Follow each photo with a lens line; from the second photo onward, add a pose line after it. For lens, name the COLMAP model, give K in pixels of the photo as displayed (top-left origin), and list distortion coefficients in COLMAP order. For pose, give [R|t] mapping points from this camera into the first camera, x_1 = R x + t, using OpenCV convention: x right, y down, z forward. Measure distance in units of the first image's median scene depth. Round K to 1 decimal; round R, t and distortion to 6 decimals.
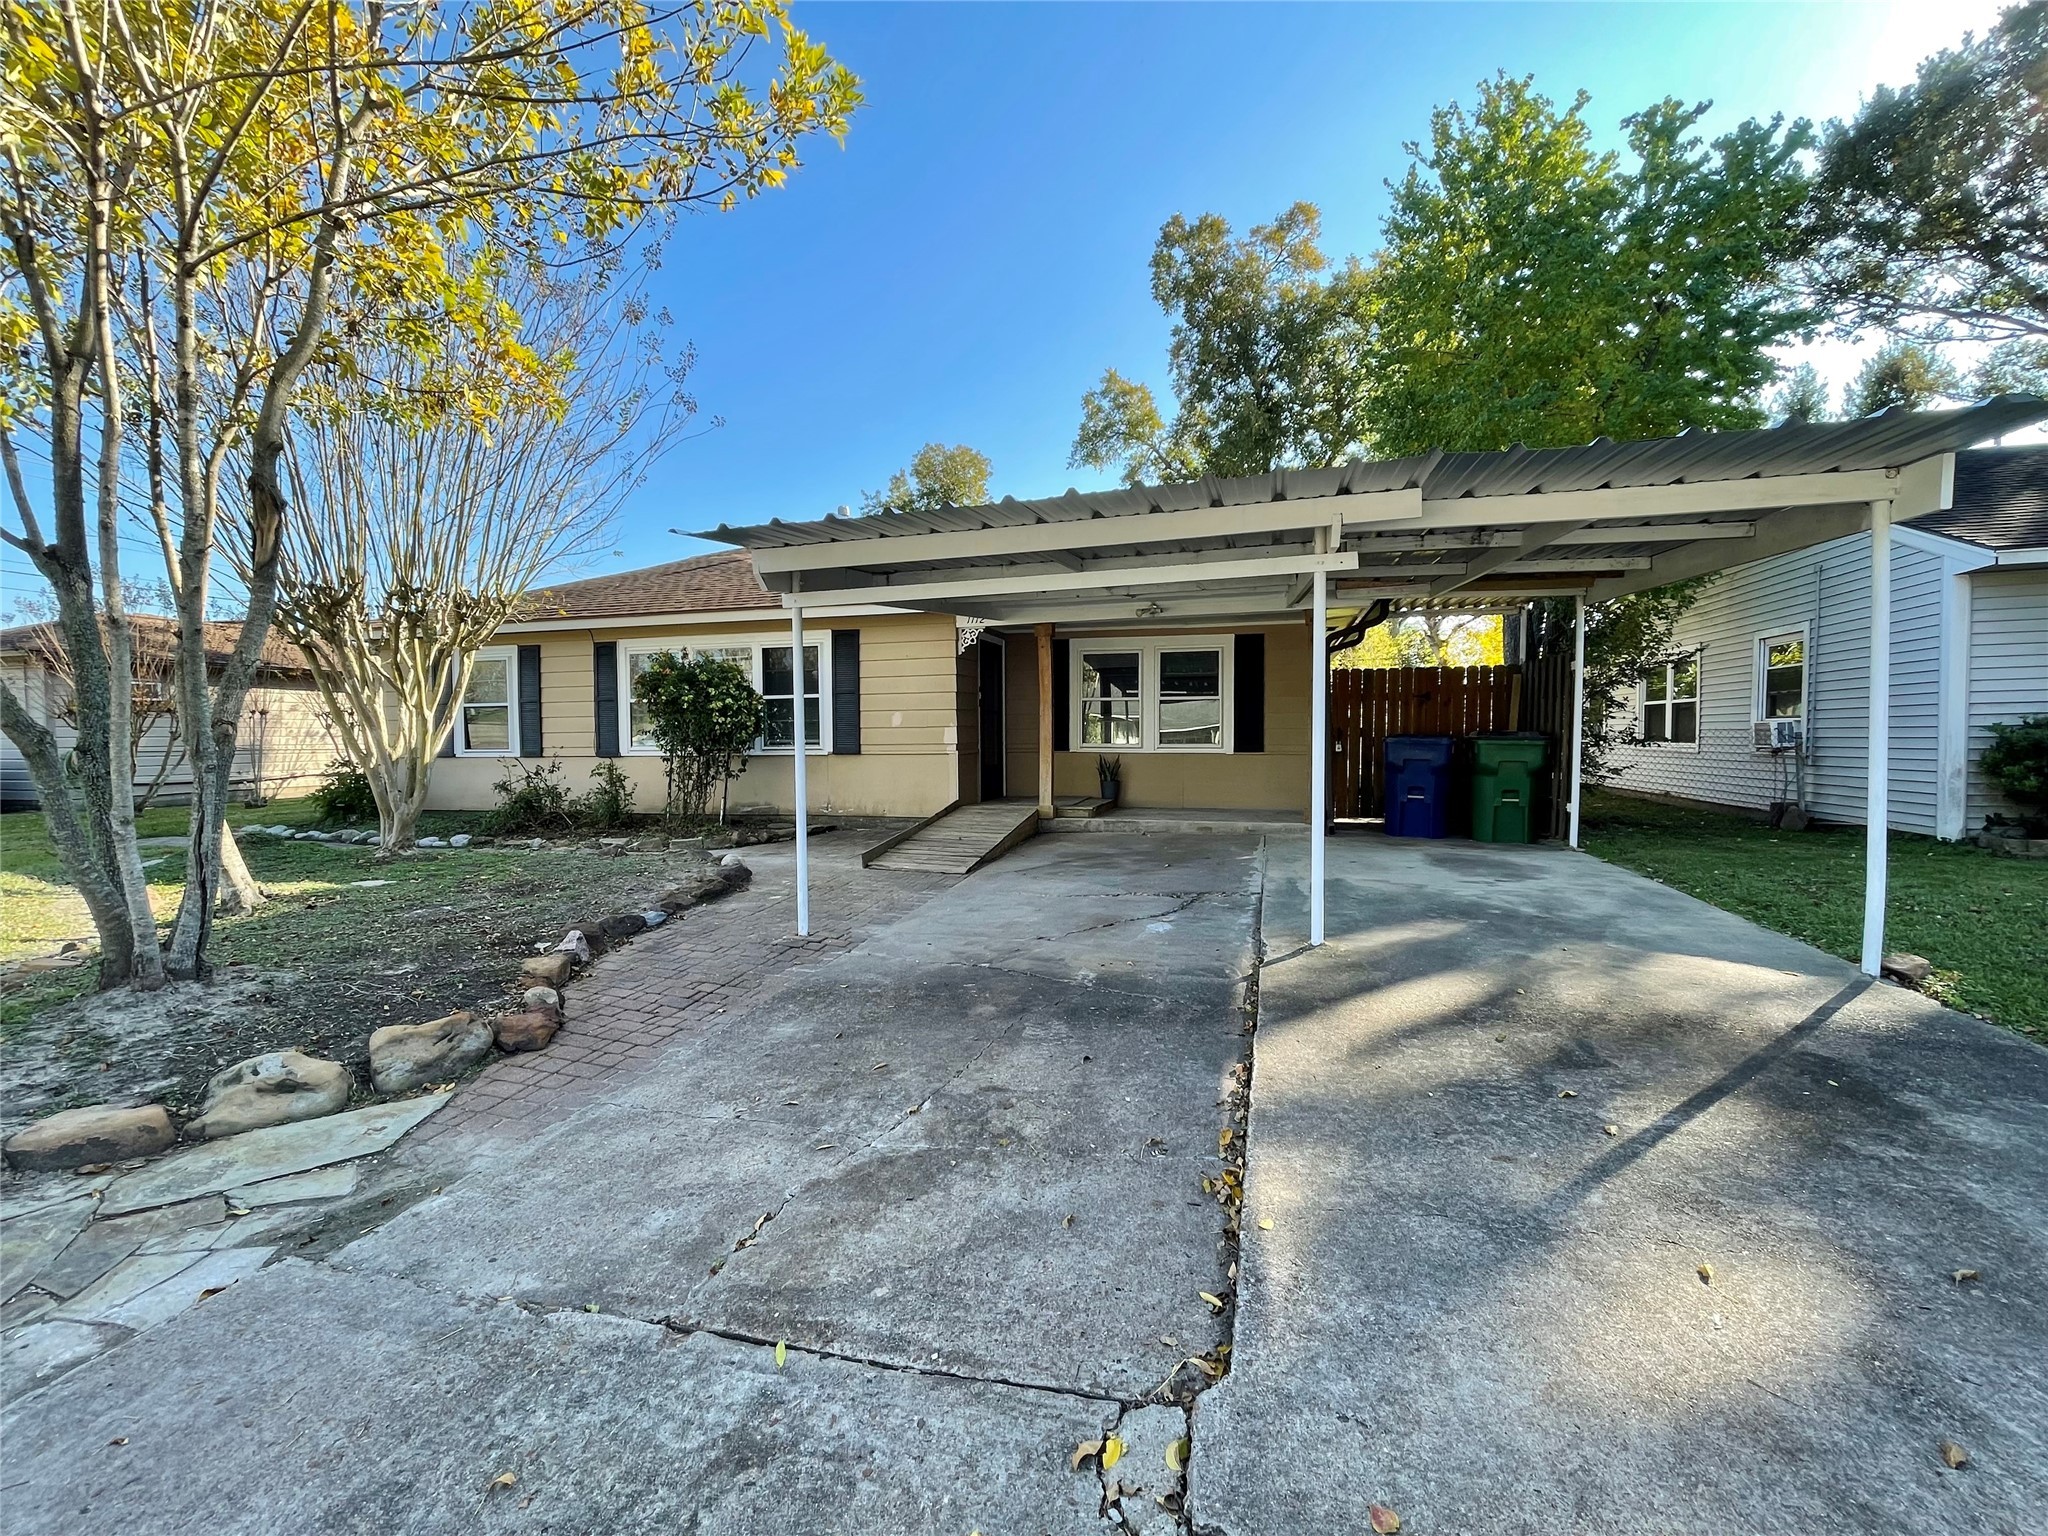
lens RADIAL K [[868.6, 0, 1026.2], [0, 868.6, 767.3], [0, 0, 1]] dist [-0.004794, 0.000499]
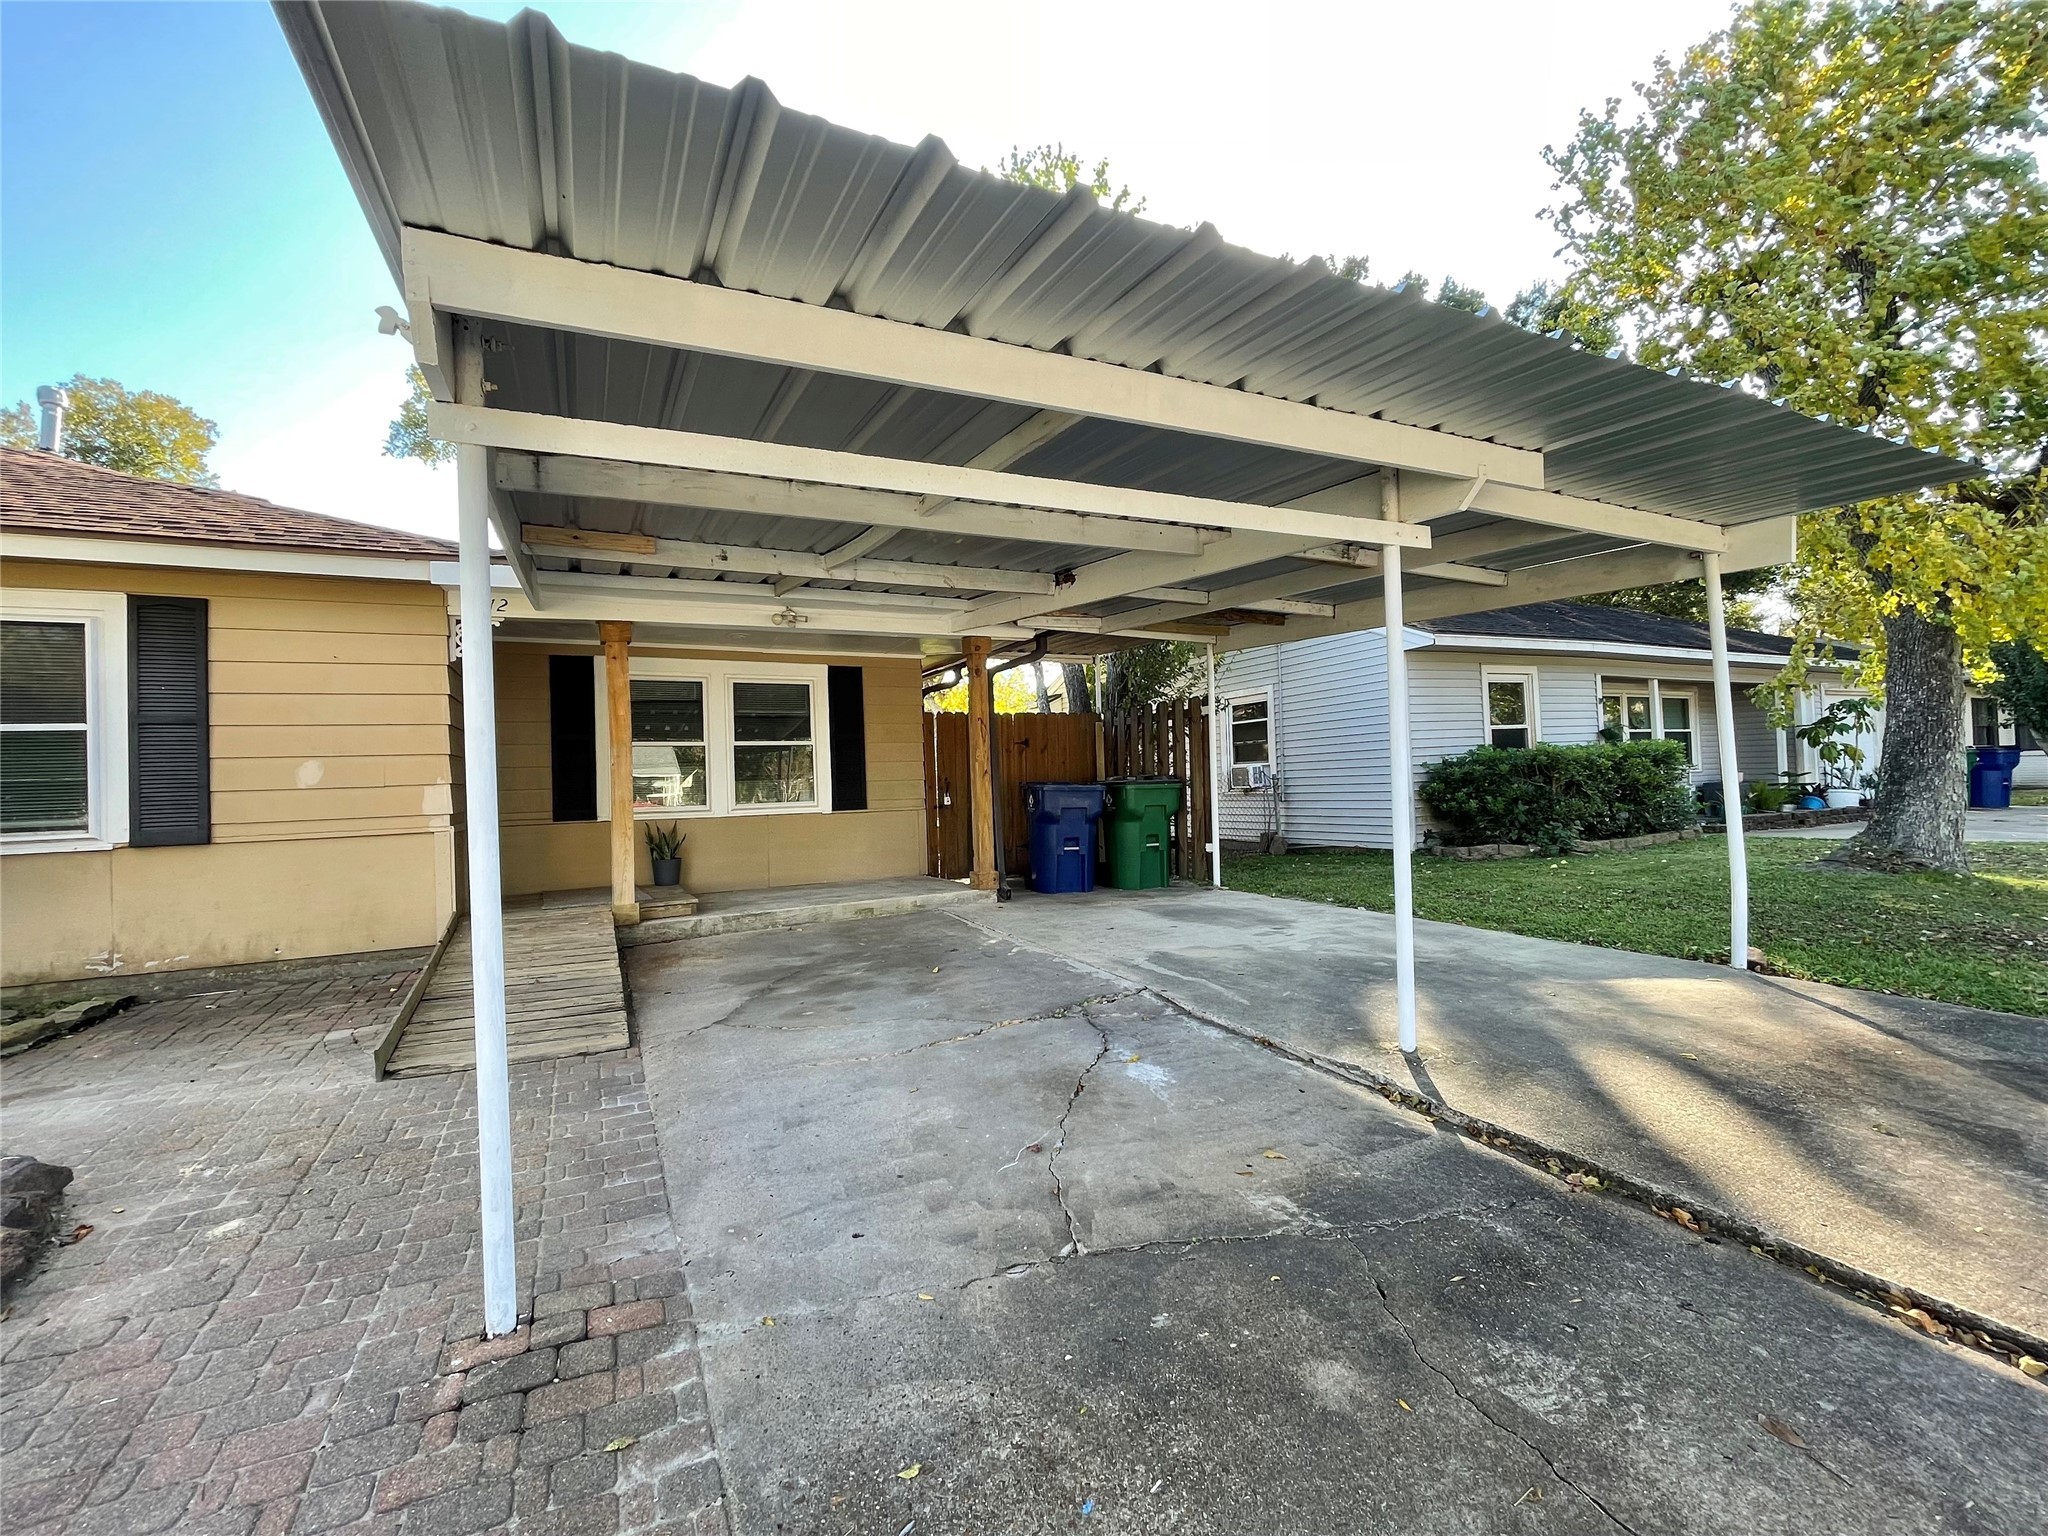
lens RADIAL K [[868.6, 0, 1026.2], [0, 868.6, 767.3], [0, 0, 1]] dist [-0.004794, 0.000499]
pose [[0.736401, -0.006725, 0.676512, -0.306541], [0.056331, 0.997088, -0.051406, -0.010803], [-0.674196, 0.075964, 0.734636, 0.511043]]
